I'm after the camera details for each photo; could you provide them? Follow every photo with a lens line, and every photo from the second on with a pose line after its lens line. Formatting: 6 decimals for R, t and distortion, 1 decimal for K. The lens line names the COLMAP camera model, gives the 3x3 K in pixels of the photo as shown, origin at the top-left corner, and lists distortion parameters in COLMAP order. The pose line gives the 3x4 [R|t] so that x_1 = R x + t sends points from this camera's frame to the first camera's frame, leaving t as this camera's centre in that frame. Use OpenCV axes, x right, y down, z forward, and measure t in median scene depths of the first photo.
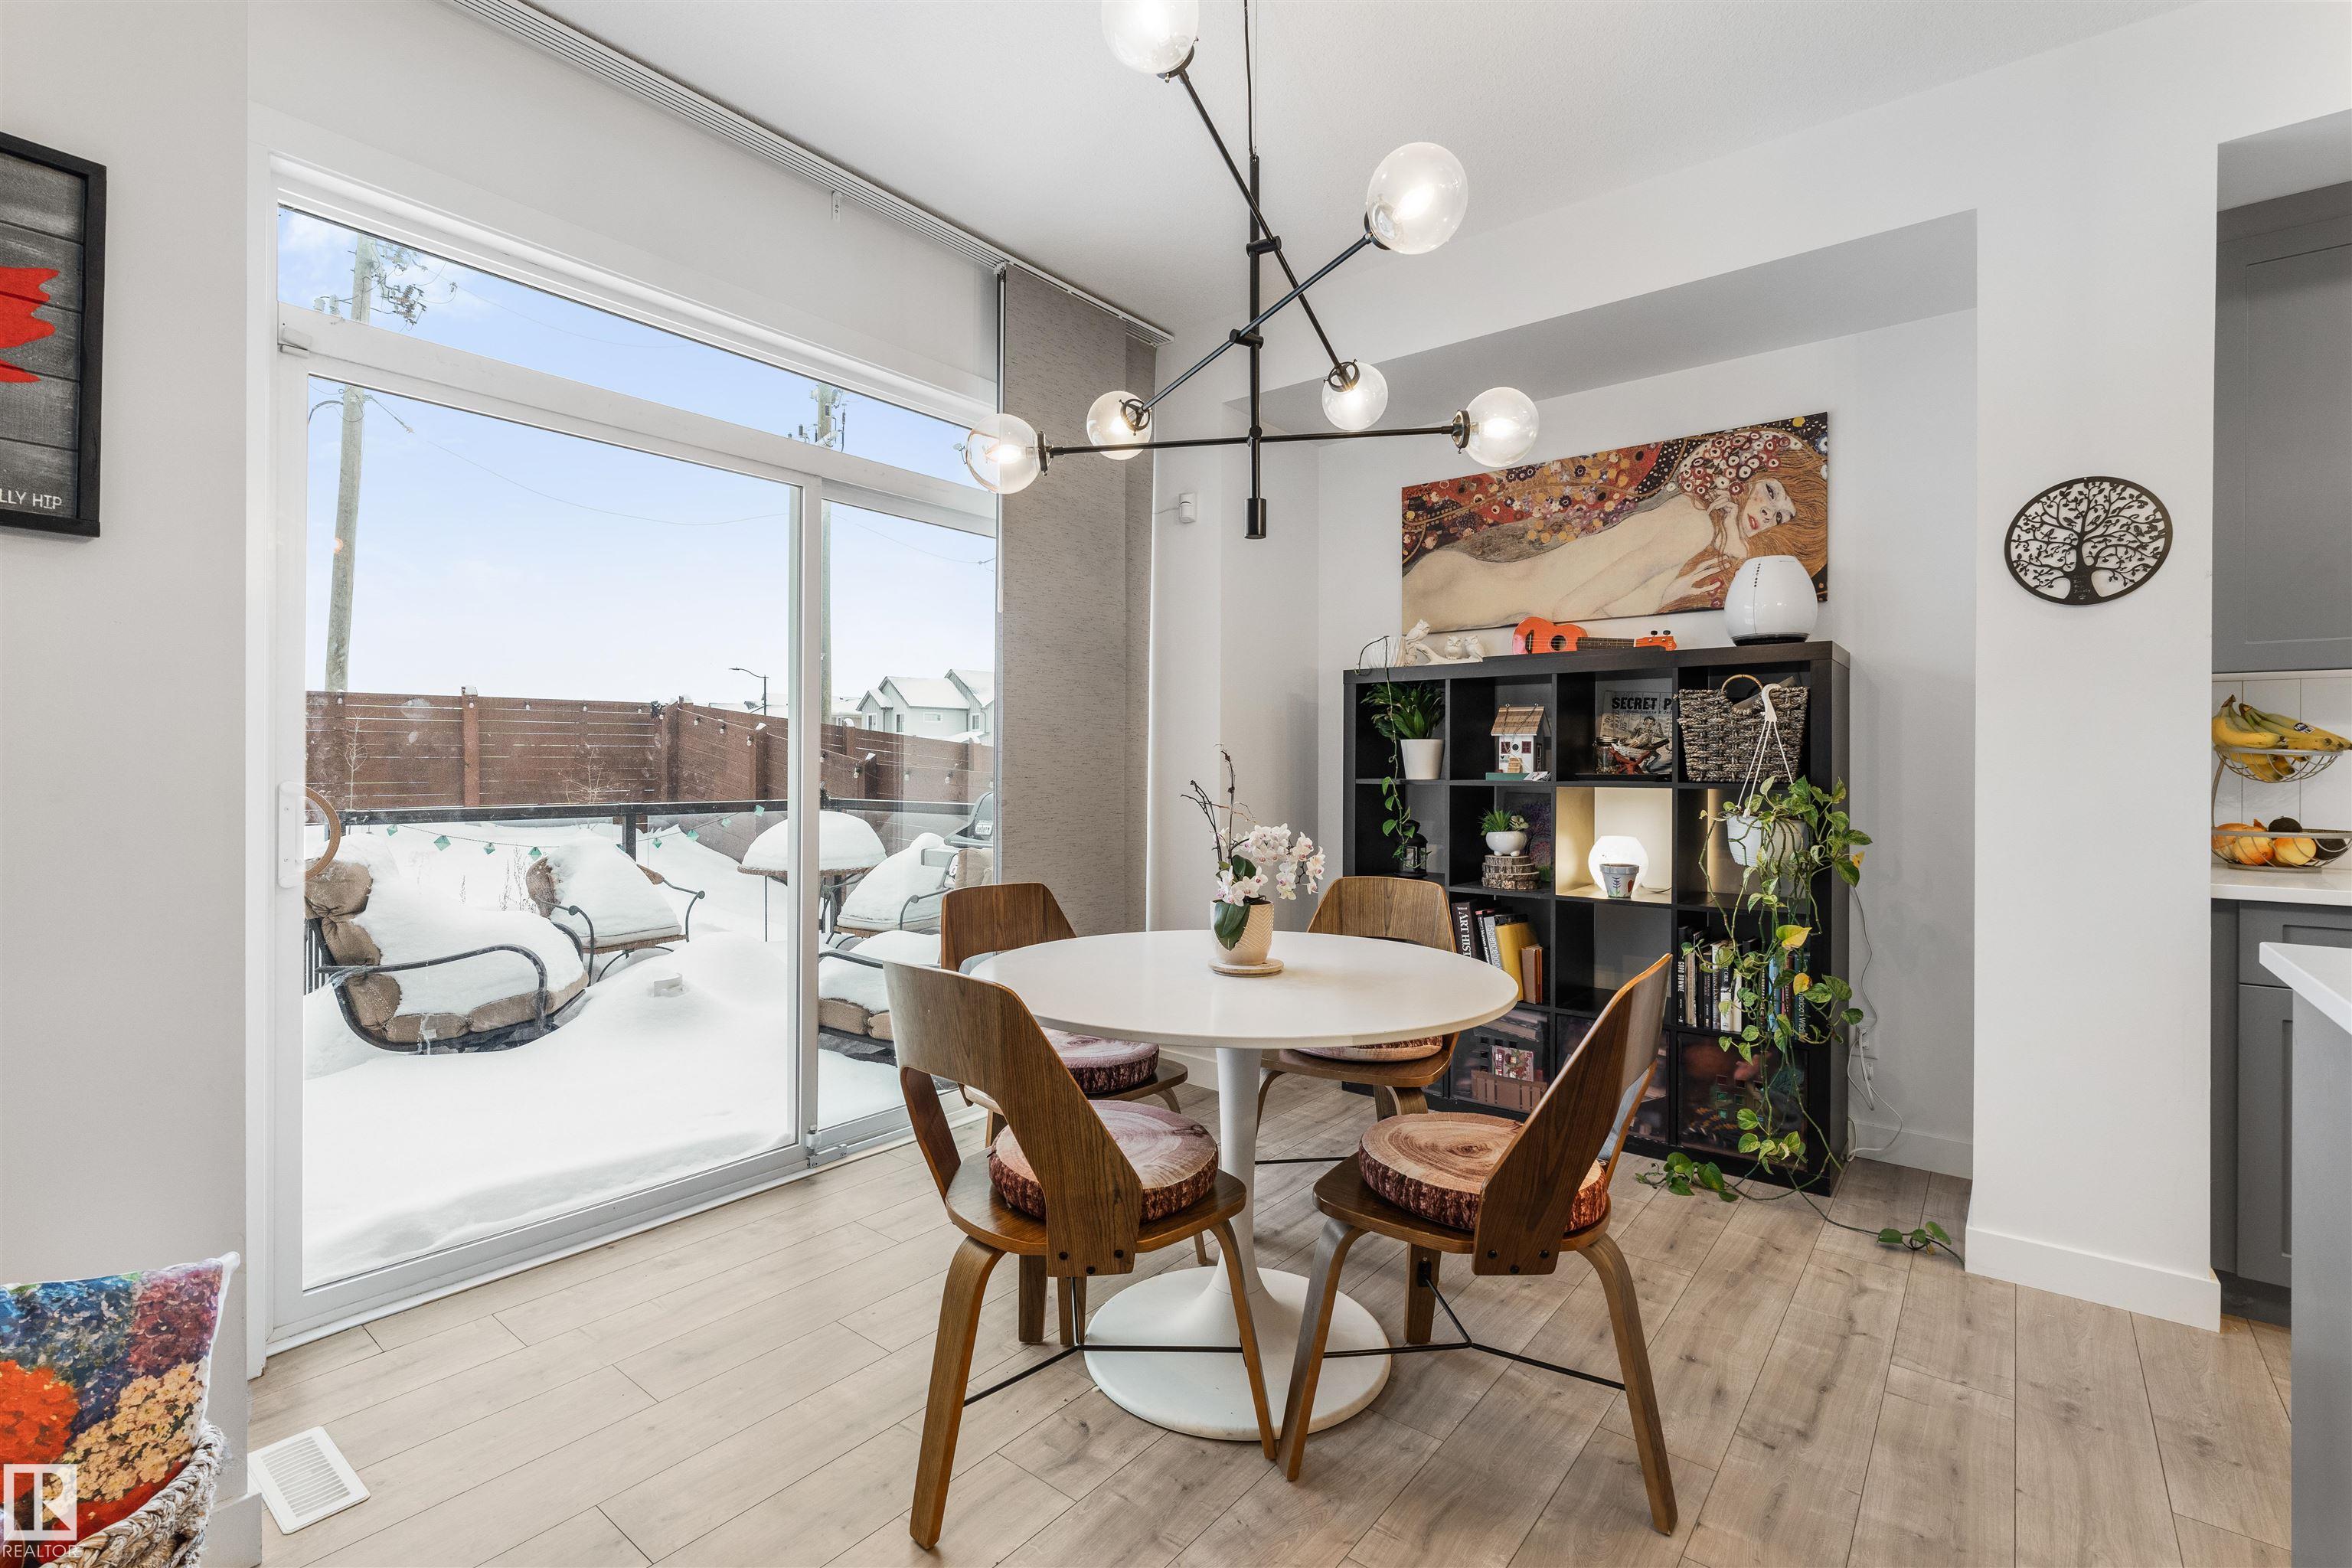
lens RADIAL K [[1056.8, 0, 1181.4], [0, 1056.8, 765.0], [0, 0, 1]] dist [-0.006363, 0.000870]
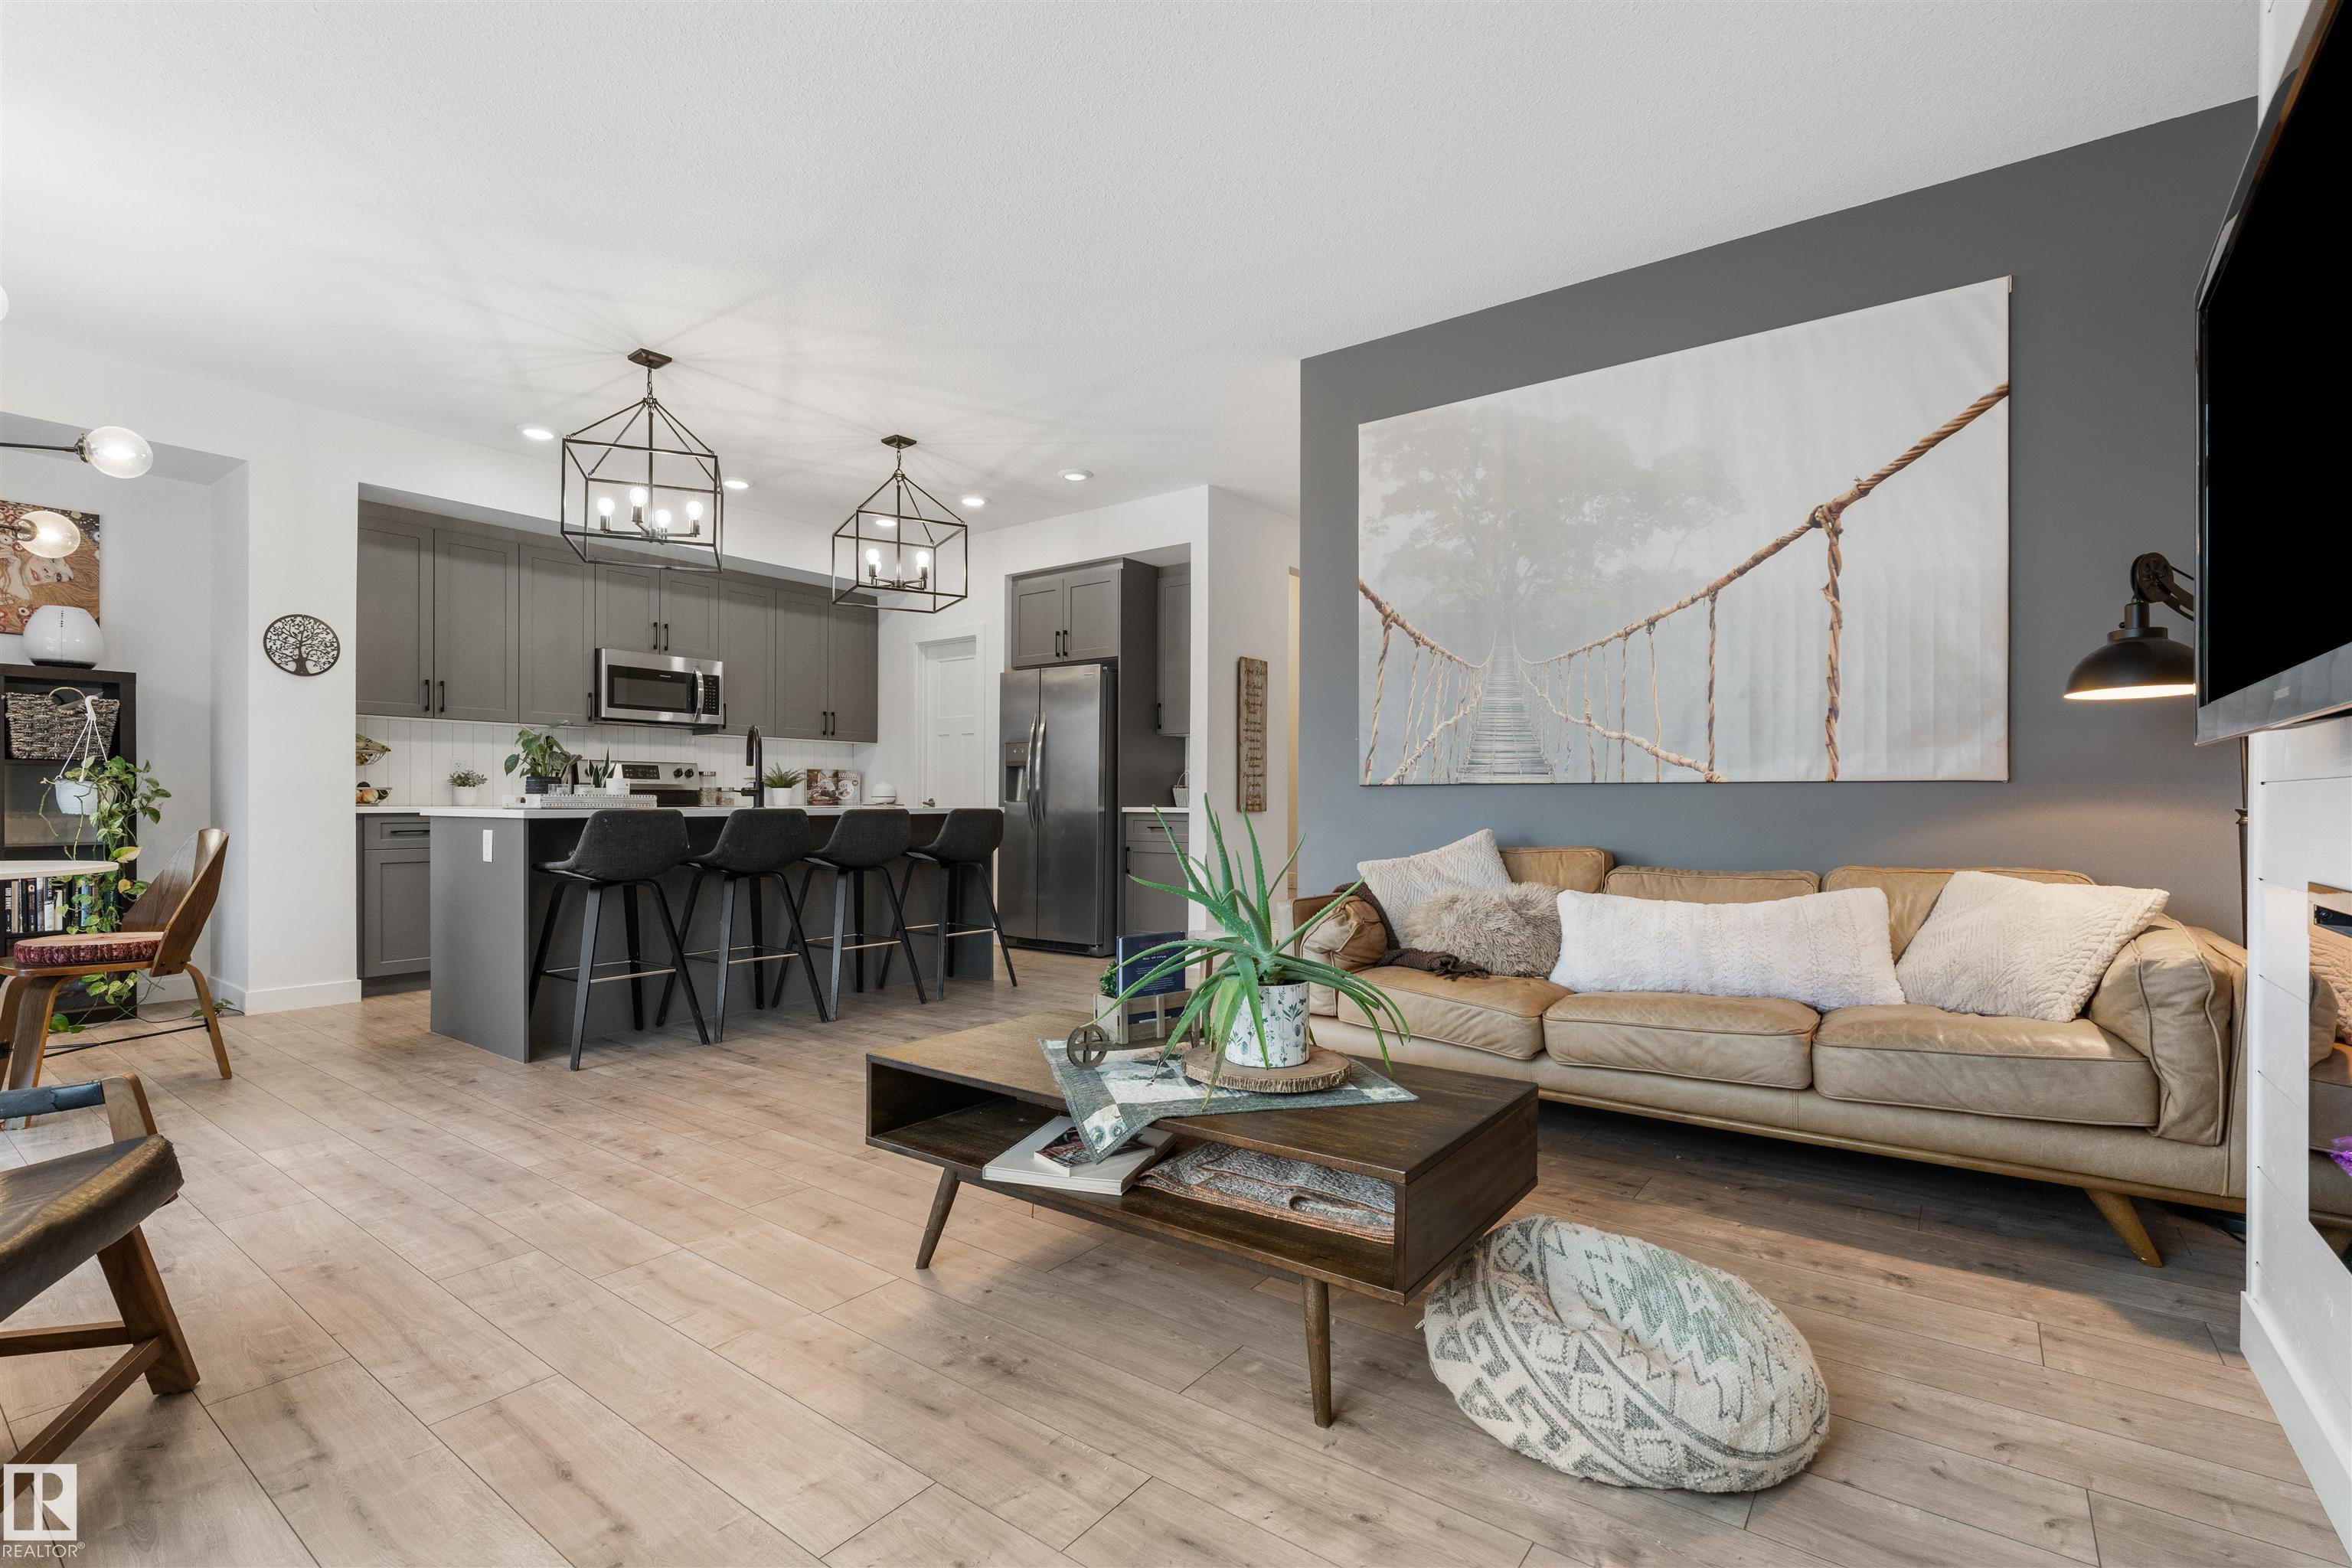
lens RADIAL K [[1067.3, 0, 1171.5], [0, 1067.3, 806.7], [0, 0, 1]] dist [-0.002078, -0.000359]
pose [[-0.023790, -0.009520, 0.999672, -1.167182], [-0.004979, 0.999943, 0.009404, 0.070558], [-0.999705, -0.004753, -0.023836, -0.605010]]
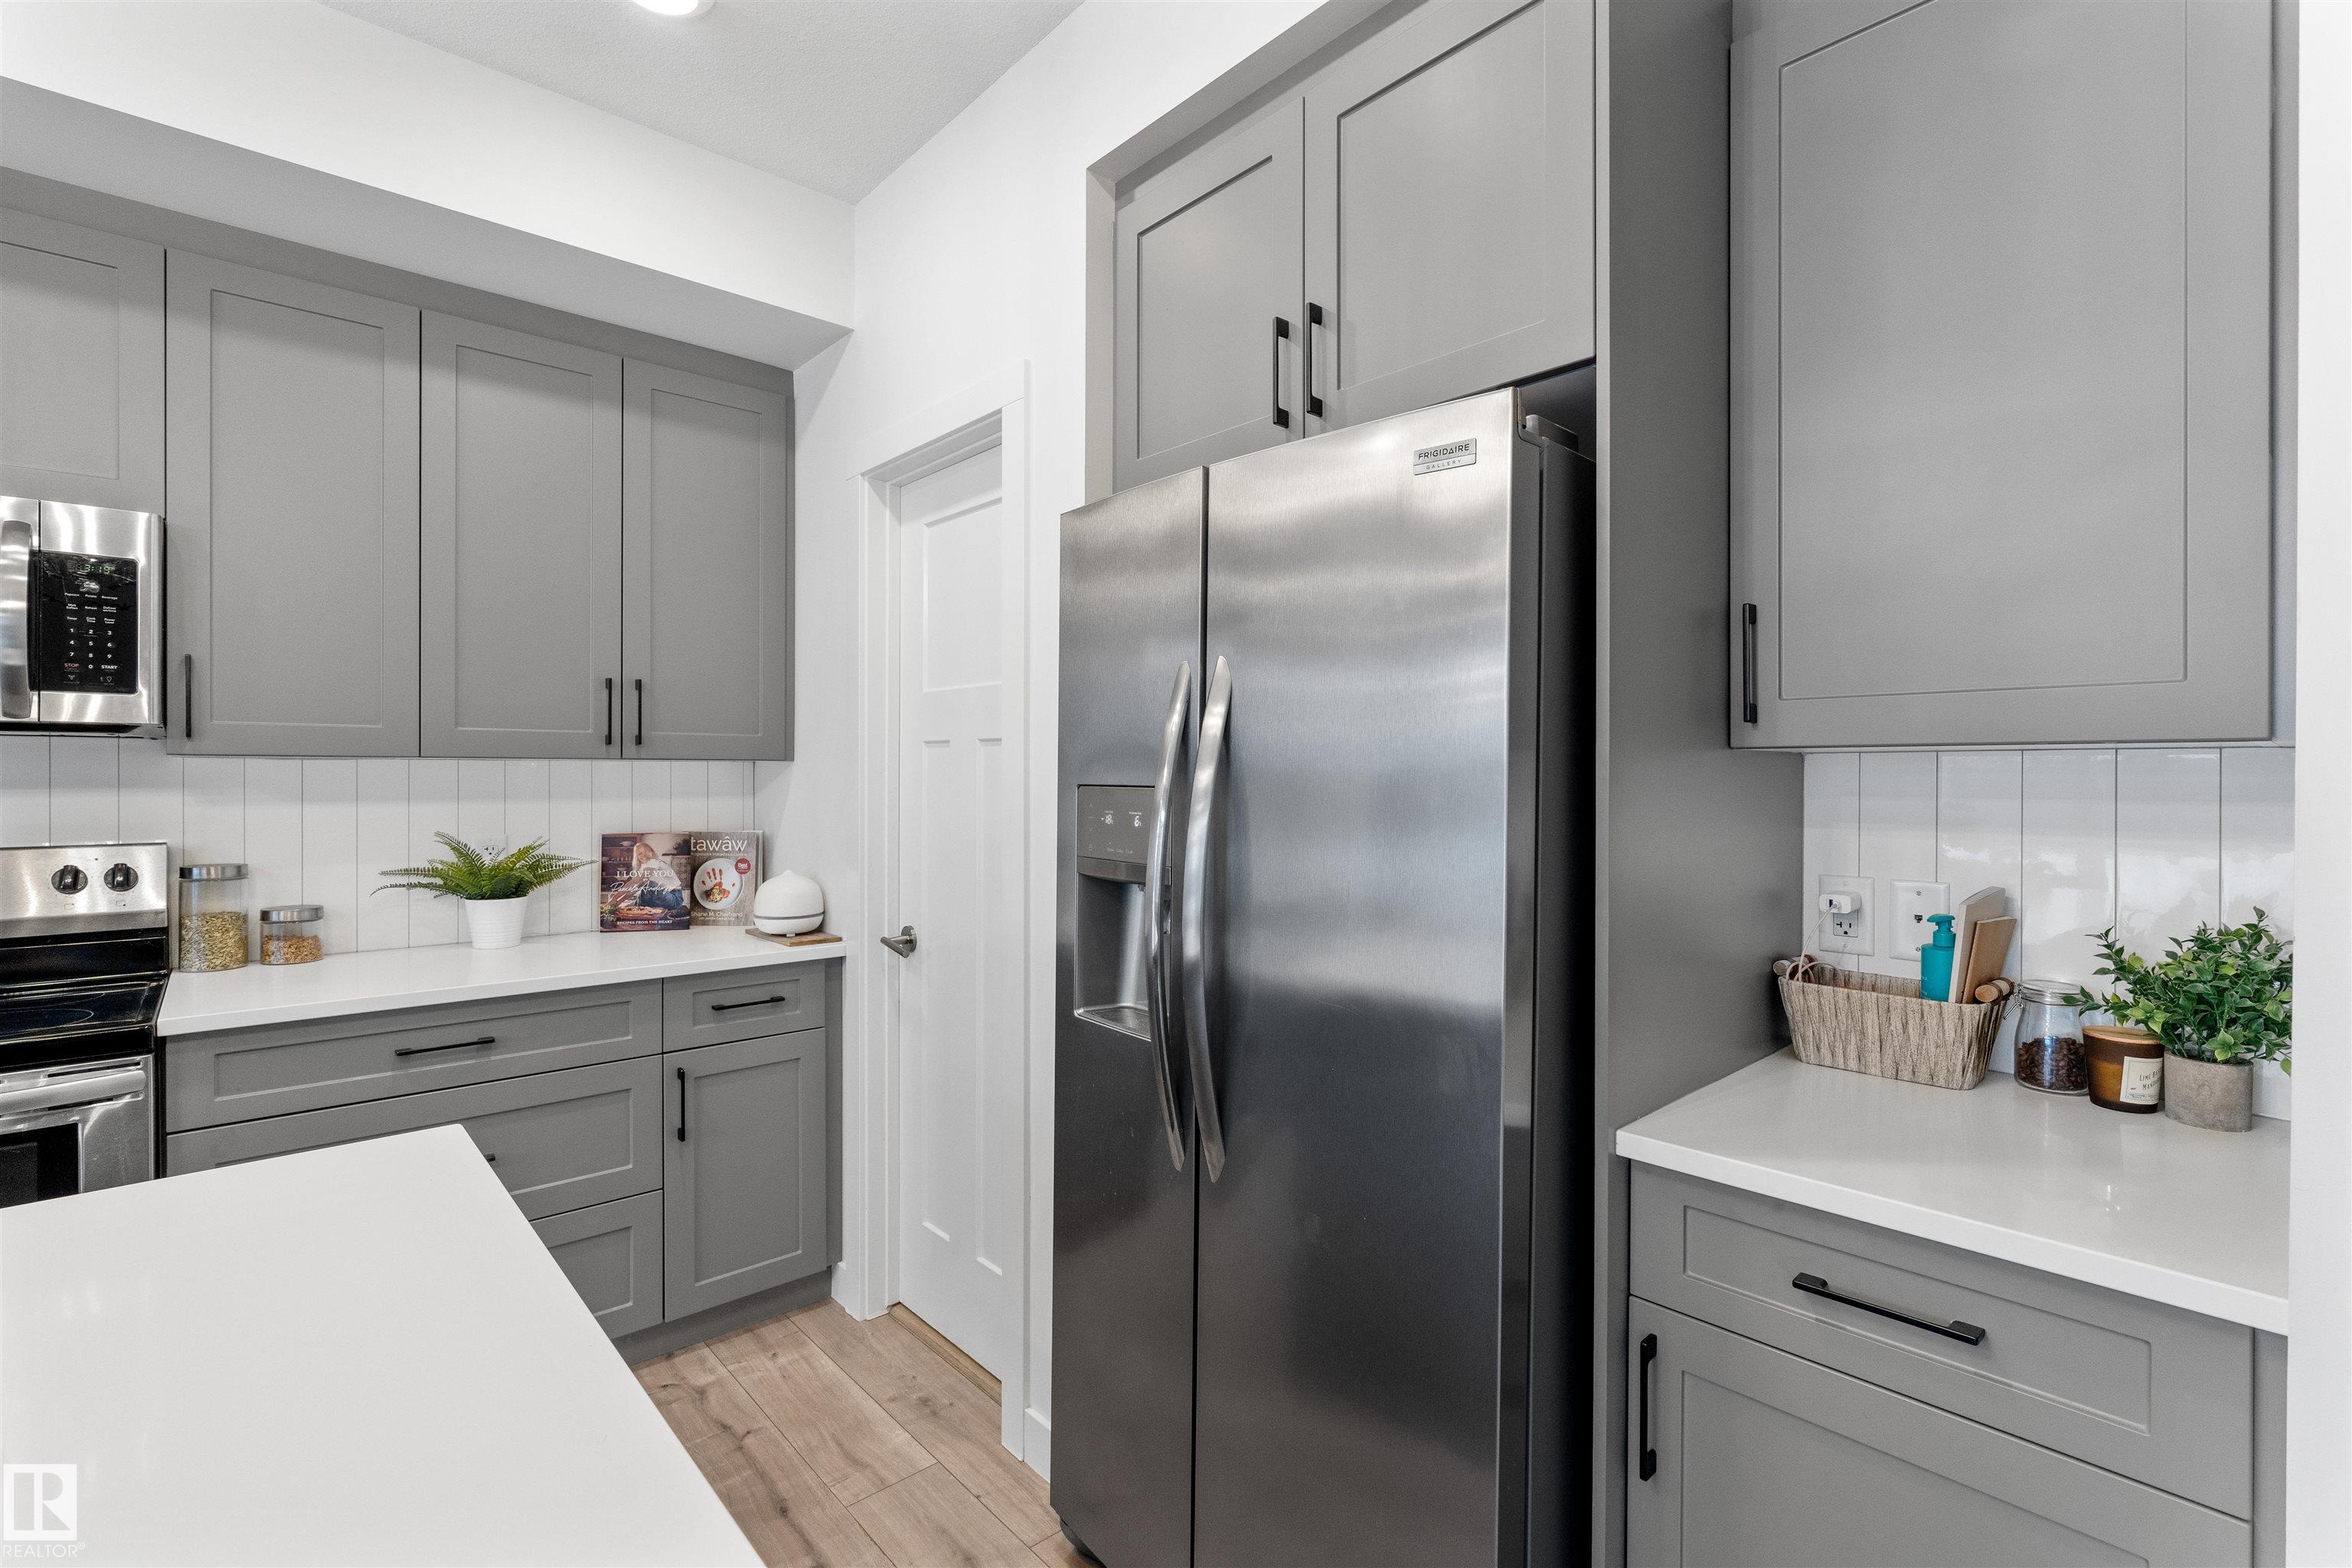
lens RADIAL K [[1057.5, 0, 1178.6], [0, 1057.5, 775.4], [0, 0, 1]] dist [-0.005521, 0.000154]
pose [[0.163700, -0.005705, 0.986494, 0.870864], [-0.002187, 0.999979, 0.006146, -0.072133], [-0.986508, -0.003164, 0.163684, -0.426653]]
